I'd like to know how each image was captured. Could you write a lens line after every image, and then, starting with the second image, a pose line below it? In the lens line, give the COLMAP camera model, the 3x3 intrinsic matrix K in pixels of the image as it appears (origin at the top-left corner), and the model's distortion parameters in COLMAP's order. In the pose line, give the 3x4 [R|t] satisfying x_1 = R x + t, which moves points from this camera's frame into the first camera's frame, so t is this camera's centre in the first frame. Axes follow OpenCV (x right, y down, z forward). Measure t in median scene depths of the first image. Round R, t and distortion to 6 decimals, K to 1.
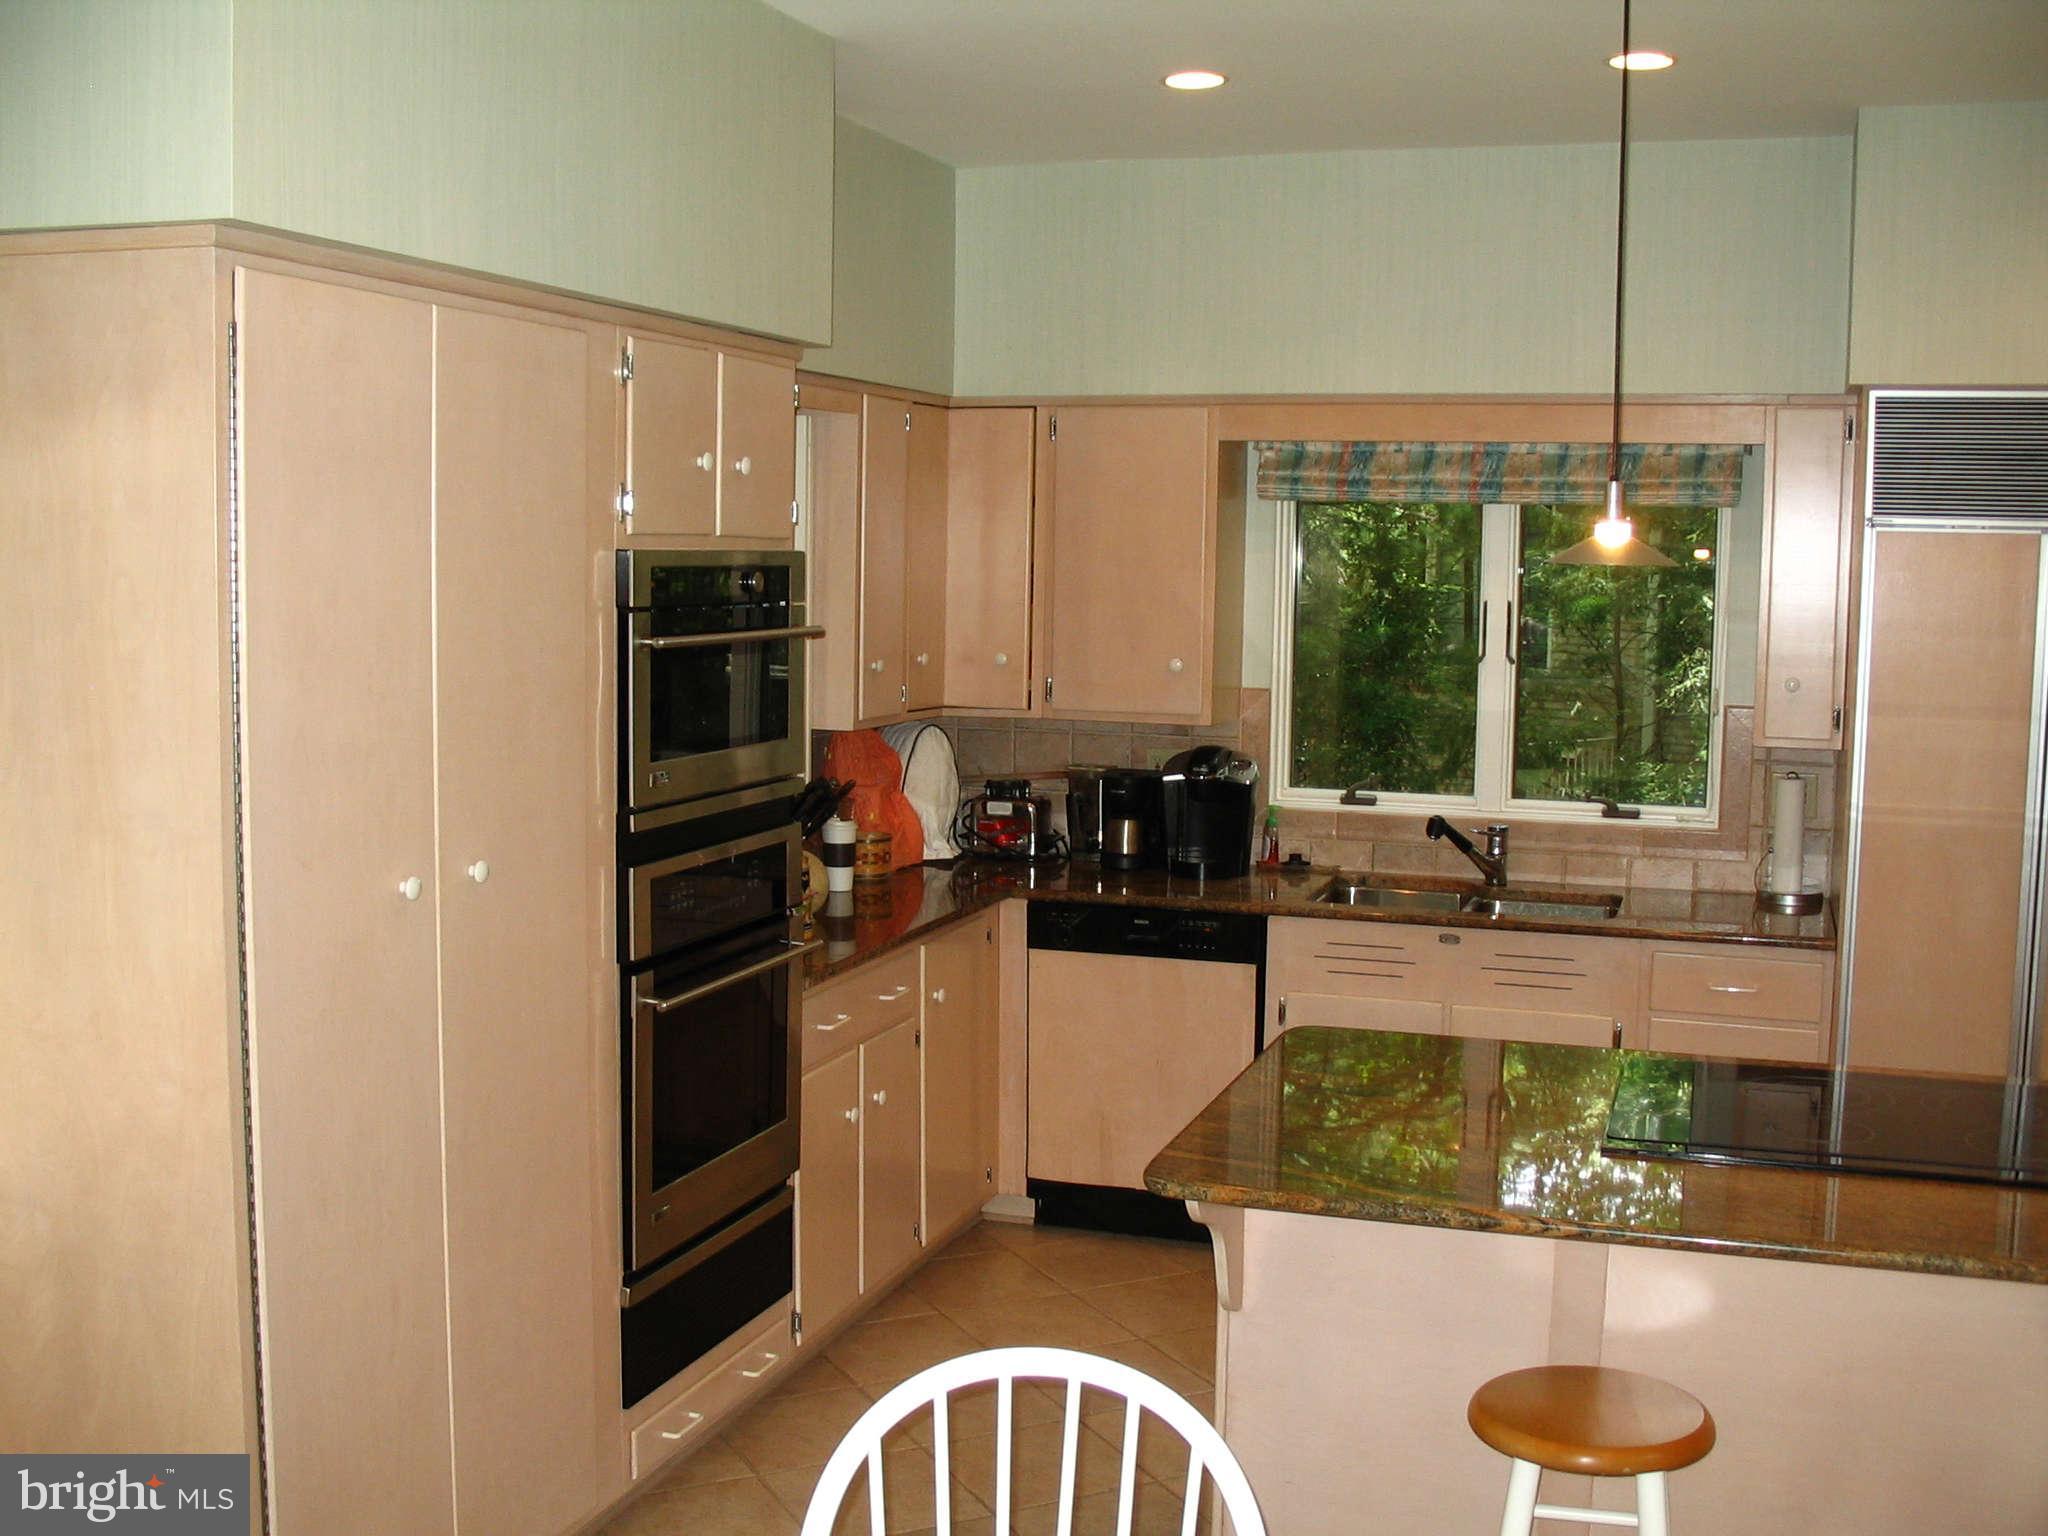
lens RADIAL K [[2225.4, 0, 1024.0], [0, 2225.4, 768.0], [0, 0, 1]] dist [-0.167718, 0.245255]
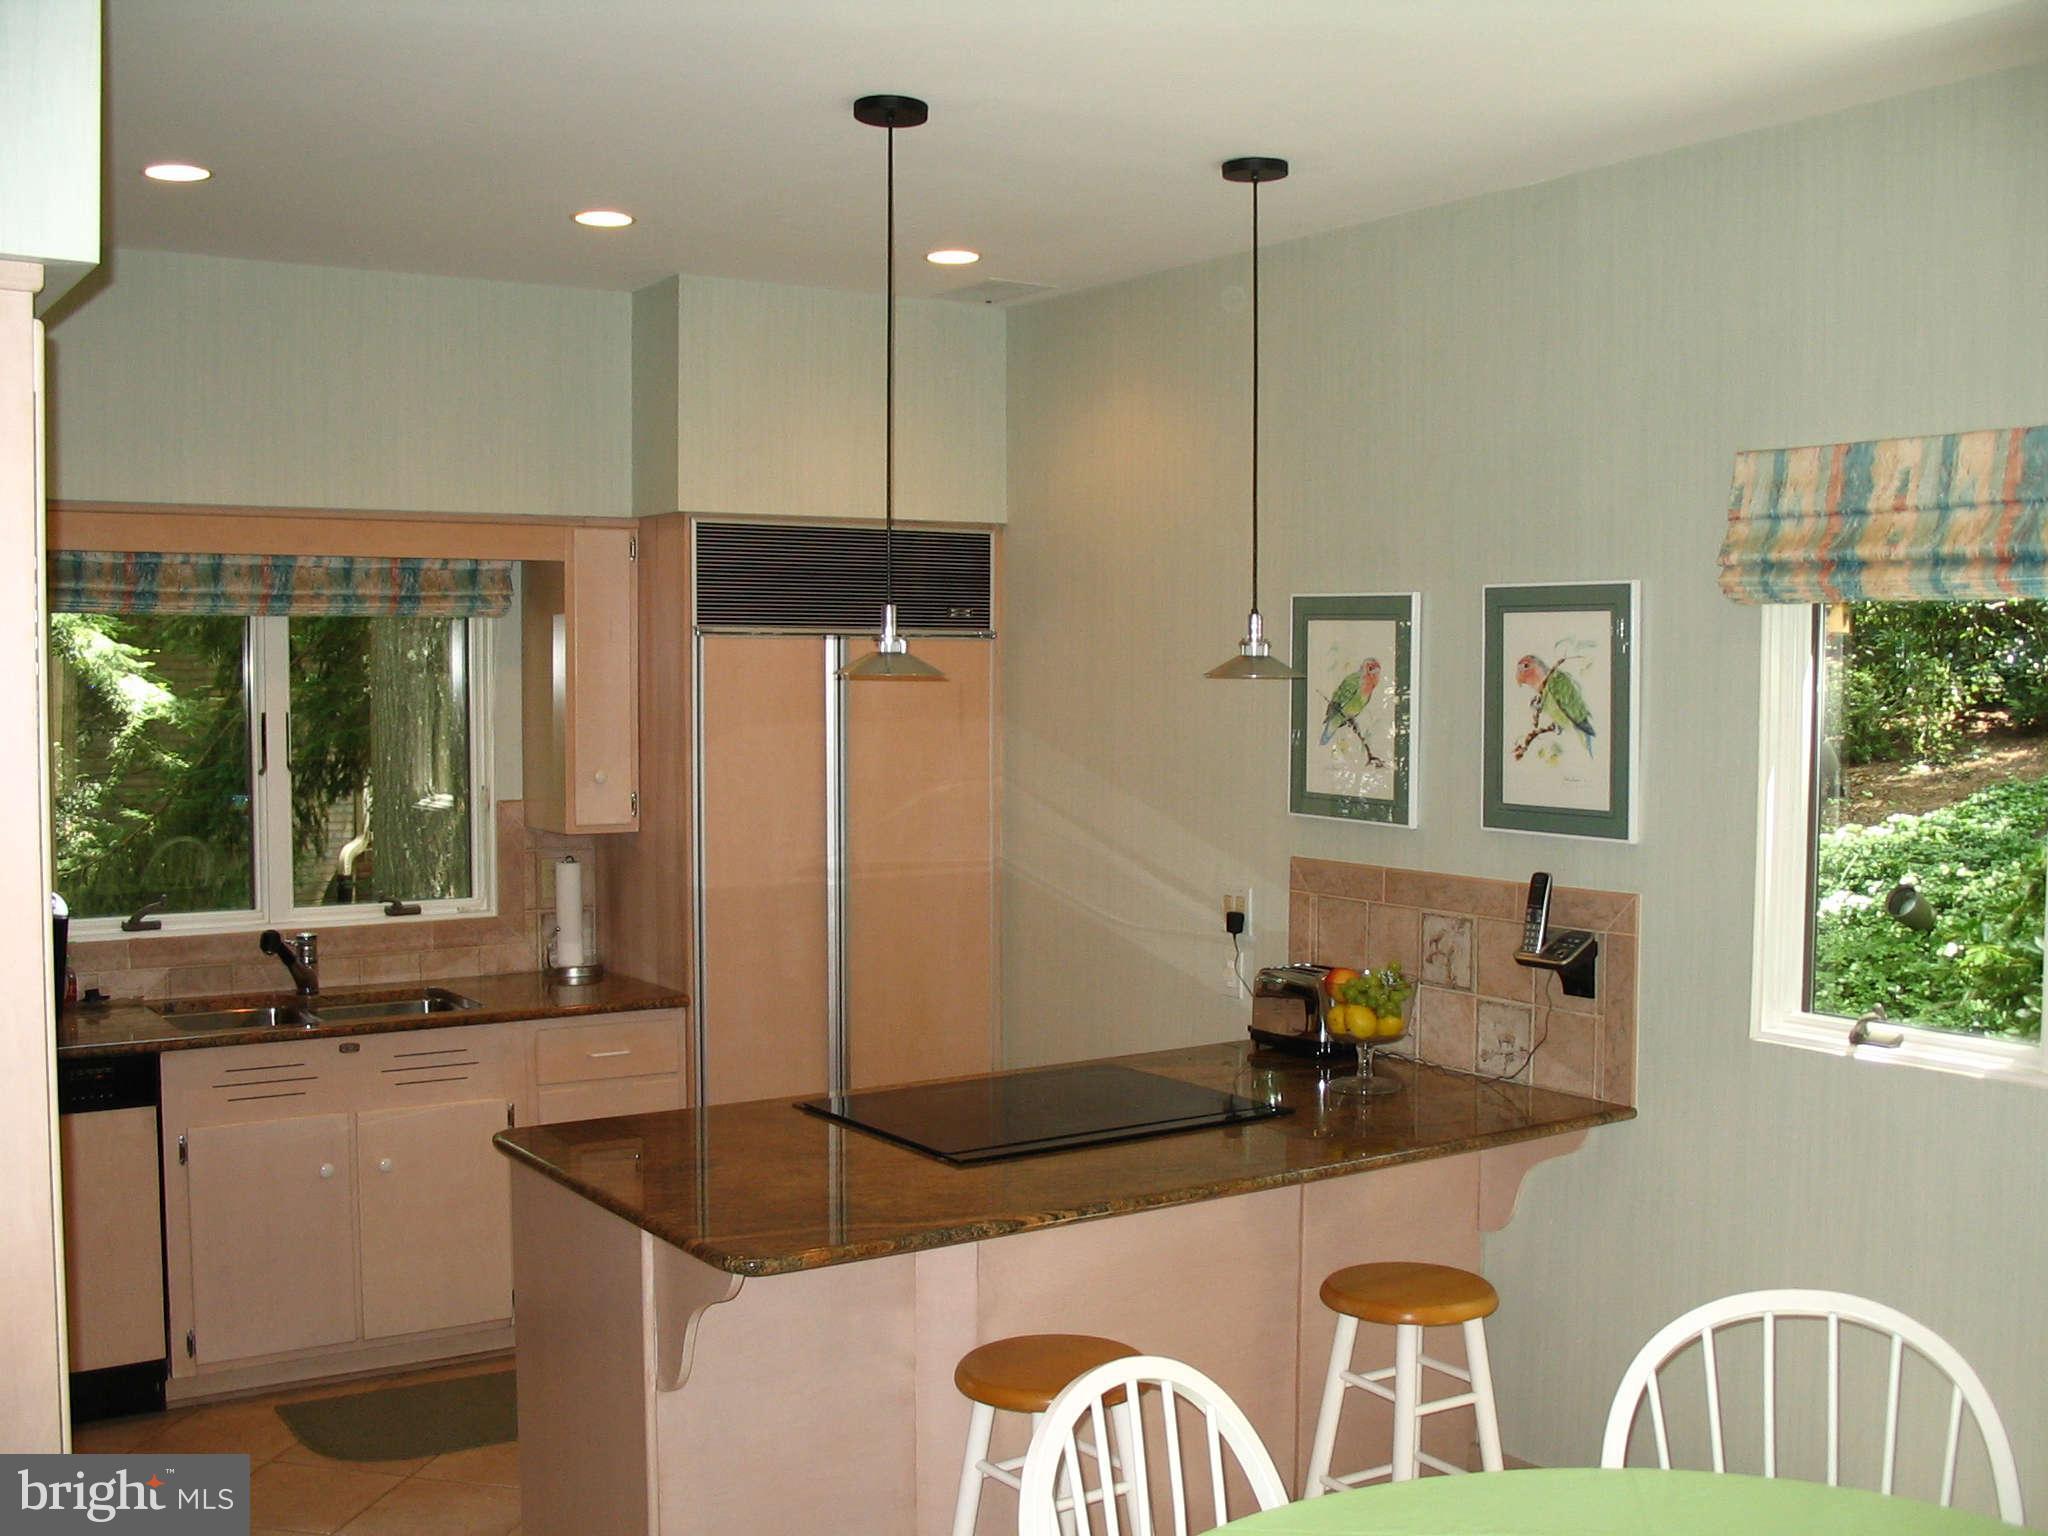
lens RADIAL K [[2225.4, 0, 1024.0], [0, 2225.4, 768.0], [0, 0, 1]] dist [-0.167718, 0.245255]
pose [[0.618737, -0.051187, 0.783929, -0.366855], [0.086190, 0.996274, -0.002976, -0.018750], [-0.780856, 0.069408, 0.620844, 0.121048]]
